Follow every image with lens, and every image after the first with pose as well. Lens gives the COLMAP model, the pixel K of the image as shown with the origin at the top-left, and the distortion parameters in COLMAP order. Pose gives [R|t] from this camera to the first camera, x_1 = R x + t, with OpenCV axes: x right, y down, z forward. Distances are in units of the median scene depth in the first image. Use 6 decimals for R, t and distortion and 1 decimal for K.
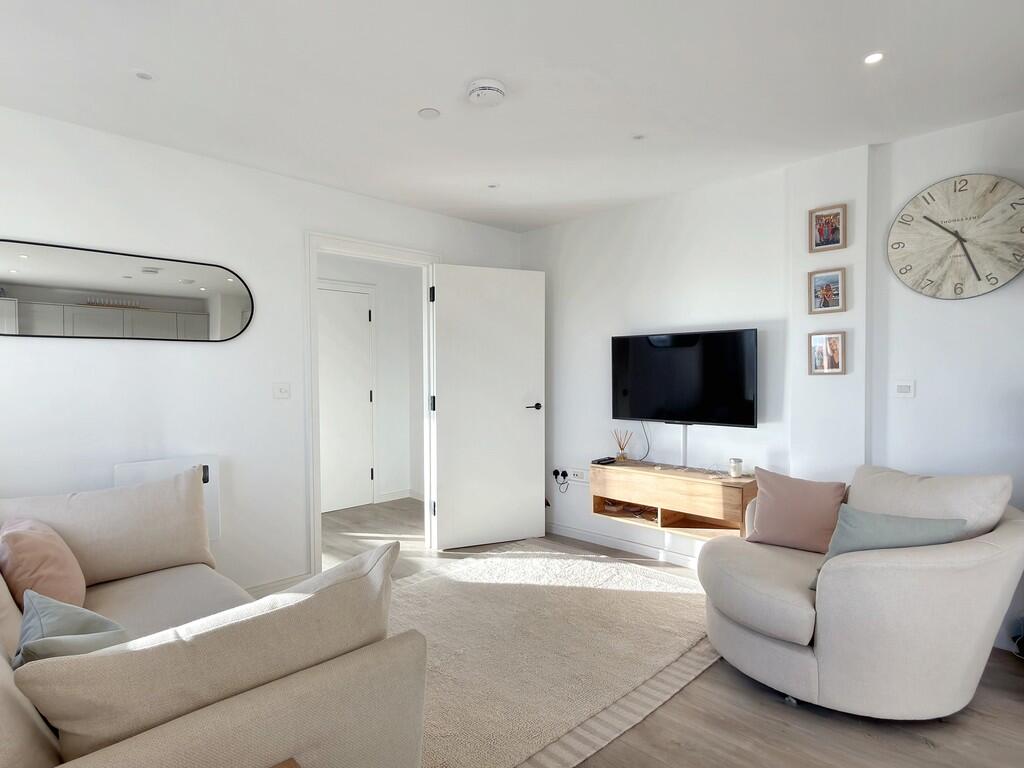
lens RADIAL K [[565.5, 0, 512.0], [0, 565.5, 384.0], [0, 0, 1]] dist [0.005339, -0.001800]
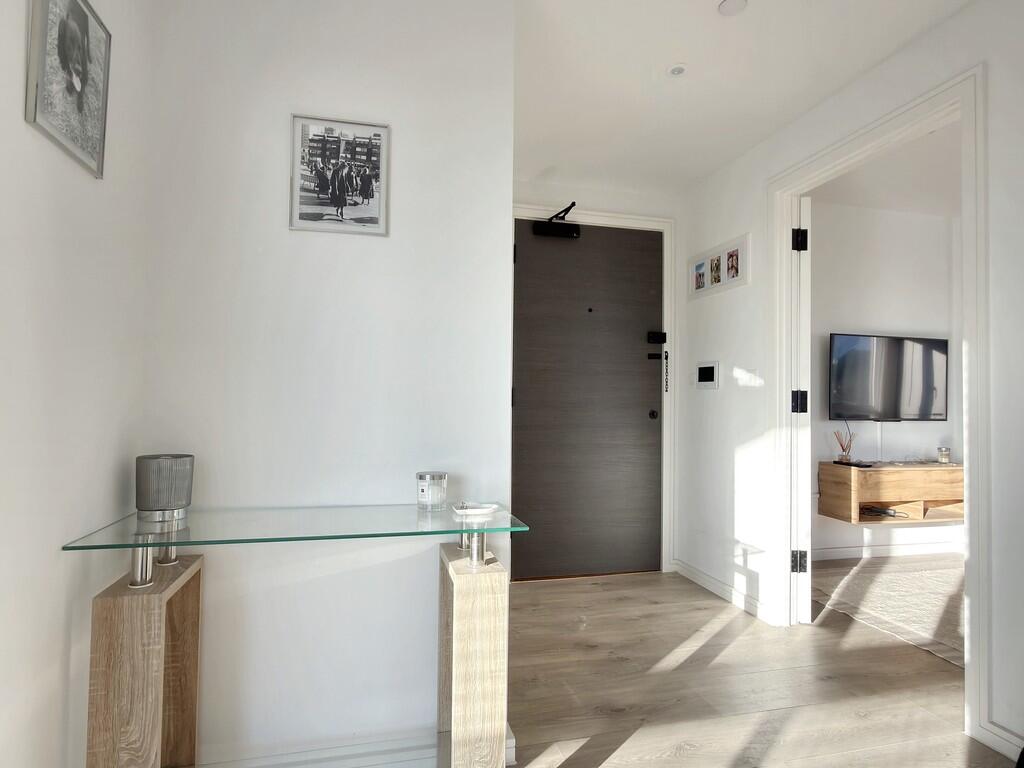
lens RADIAL K [[565.5, 0, 512.0], [0, 565.5, 384.0], [0, 0, 1]] dist [0.005339, -0.001800]
pose [[0.515526, 0.036873, 0.856080, -1.094497], [0.001234, 0.999041, -0.043773, 0.050519], [-0.856873, 0.023622, 0.514986, 1.164007]]
